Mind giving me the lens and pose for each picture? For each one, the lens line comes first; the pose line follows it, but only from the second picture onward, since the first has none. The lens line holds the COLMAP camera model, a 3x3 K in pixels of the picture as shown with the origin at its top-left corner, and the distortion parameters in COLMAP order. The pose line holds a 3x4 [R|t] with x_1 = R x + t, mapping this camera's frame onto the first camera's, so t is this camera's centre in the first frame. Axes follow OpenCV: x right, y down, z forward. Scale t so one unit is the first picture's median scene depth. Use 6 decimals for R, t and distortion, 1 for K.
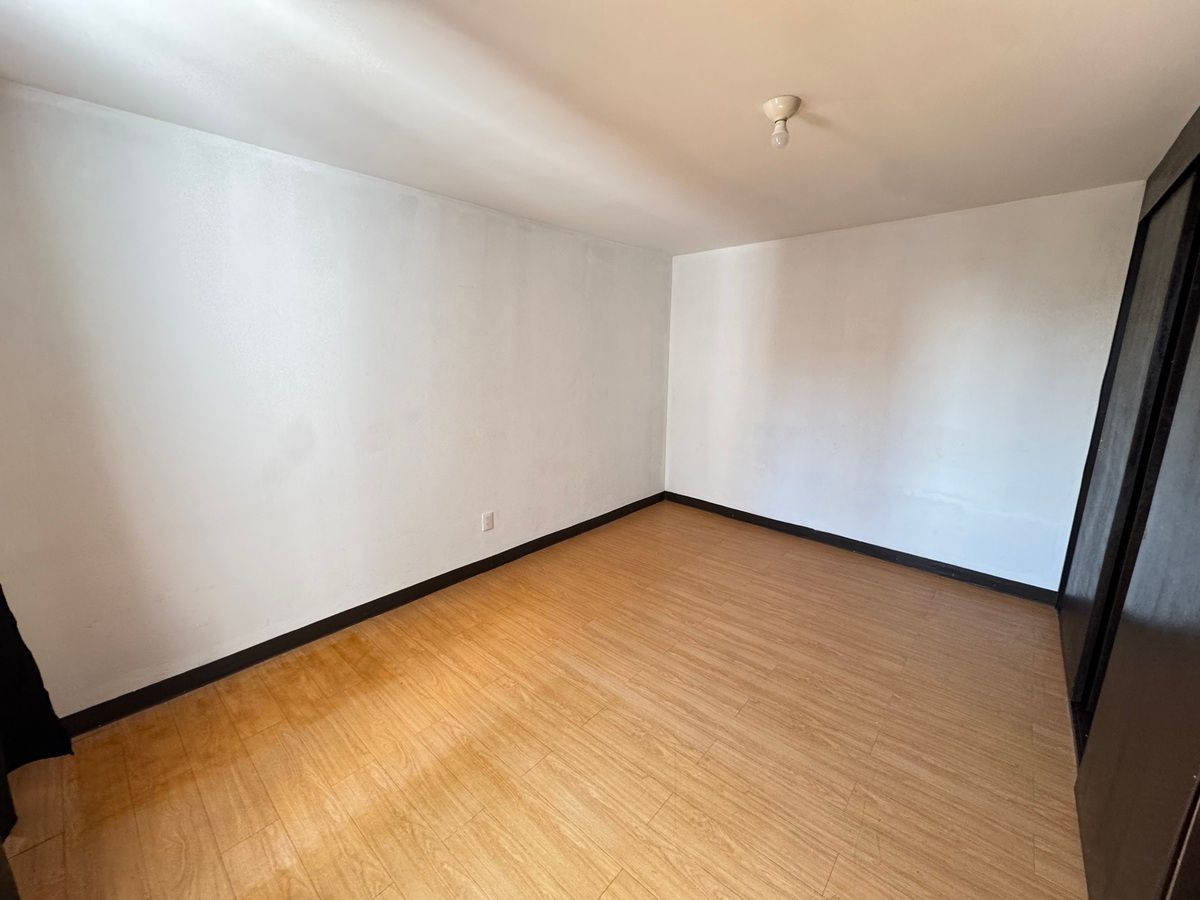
lens RADIAL K [[478.7, 0, 600.0], [0, 478.7, 450.0], [0, 0, 1]] dist [-0.002640, 0.000103]
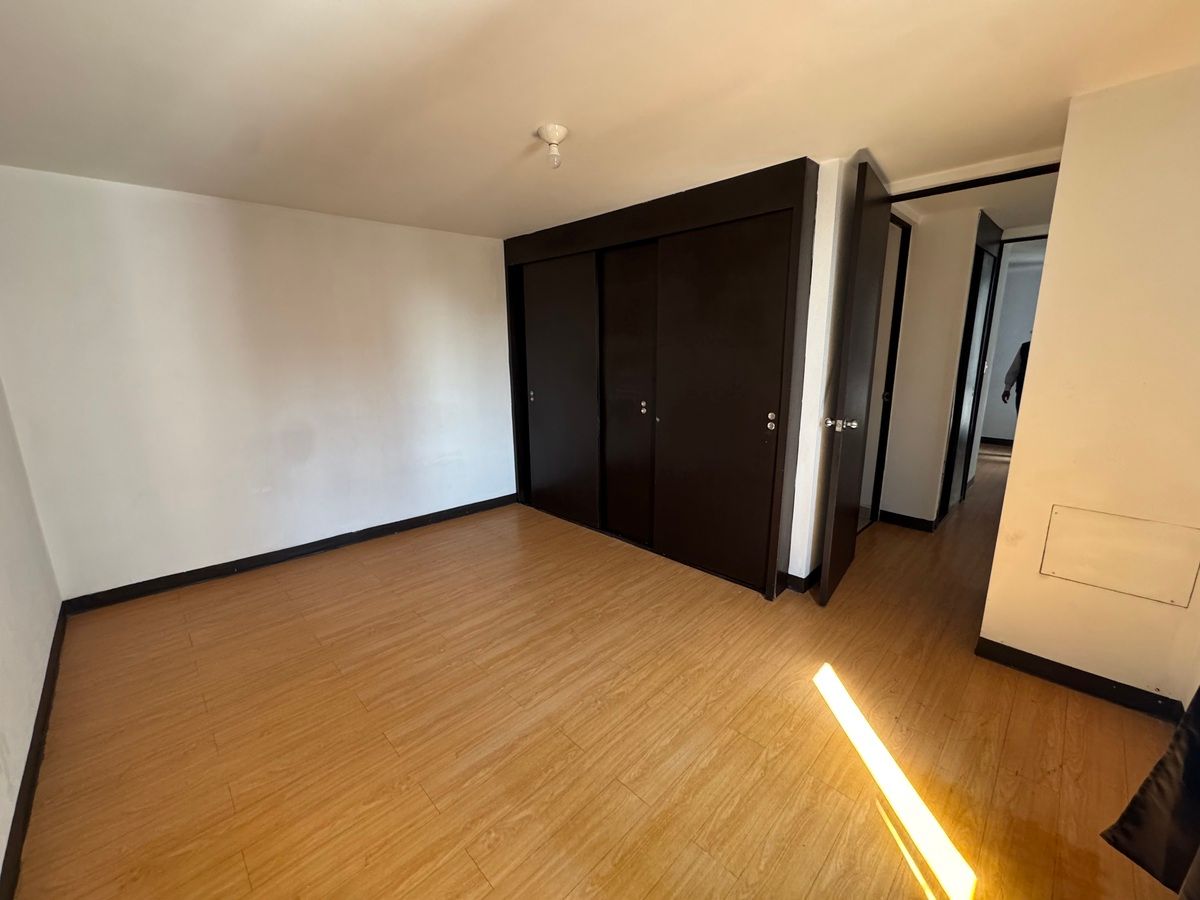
lens RADIAL K [[478.7, 0, 600.0], [0, 478.7, 450.0], [0, 0, 1]] dist [-0.002640, 0.000103]
pose [[0.066009, -0.217611, 0.973801, -0.794250], [0.214327, 0.956242, 0.199159, -0.142842], [-0.974529, 0.195566, 0.109760, 0.755526]]
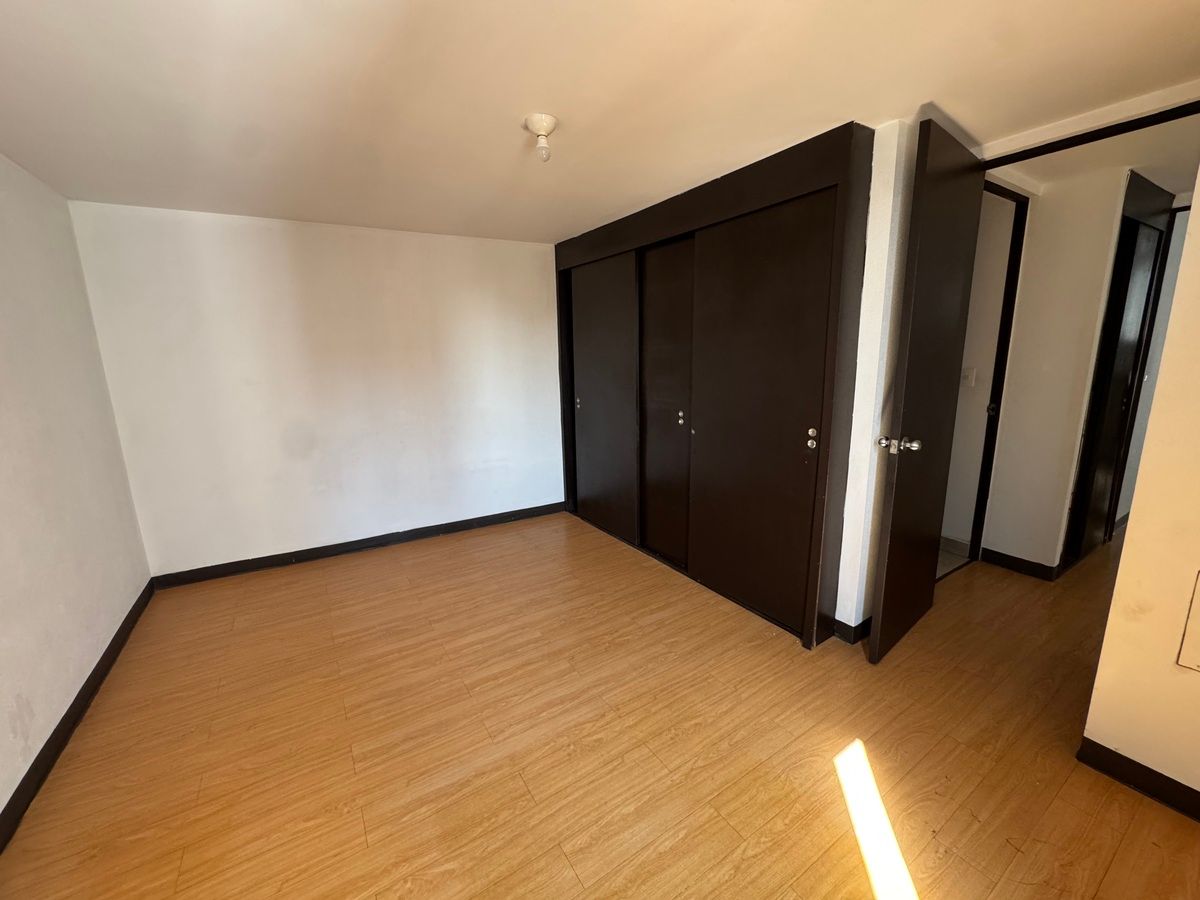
lens RADIAL K [[478.7, 0, 600.0], [0, 478.7, 450.0], [0, 0, 1]] dist [-0.002640, 0.000103]
pose [[0.274697, -0.203875, 0.939668, -0.651239], [0.218378, 0.964953, 0.145521, -0.098850], [-0.936404, 0.165229, 0.309591, 0.542840]]
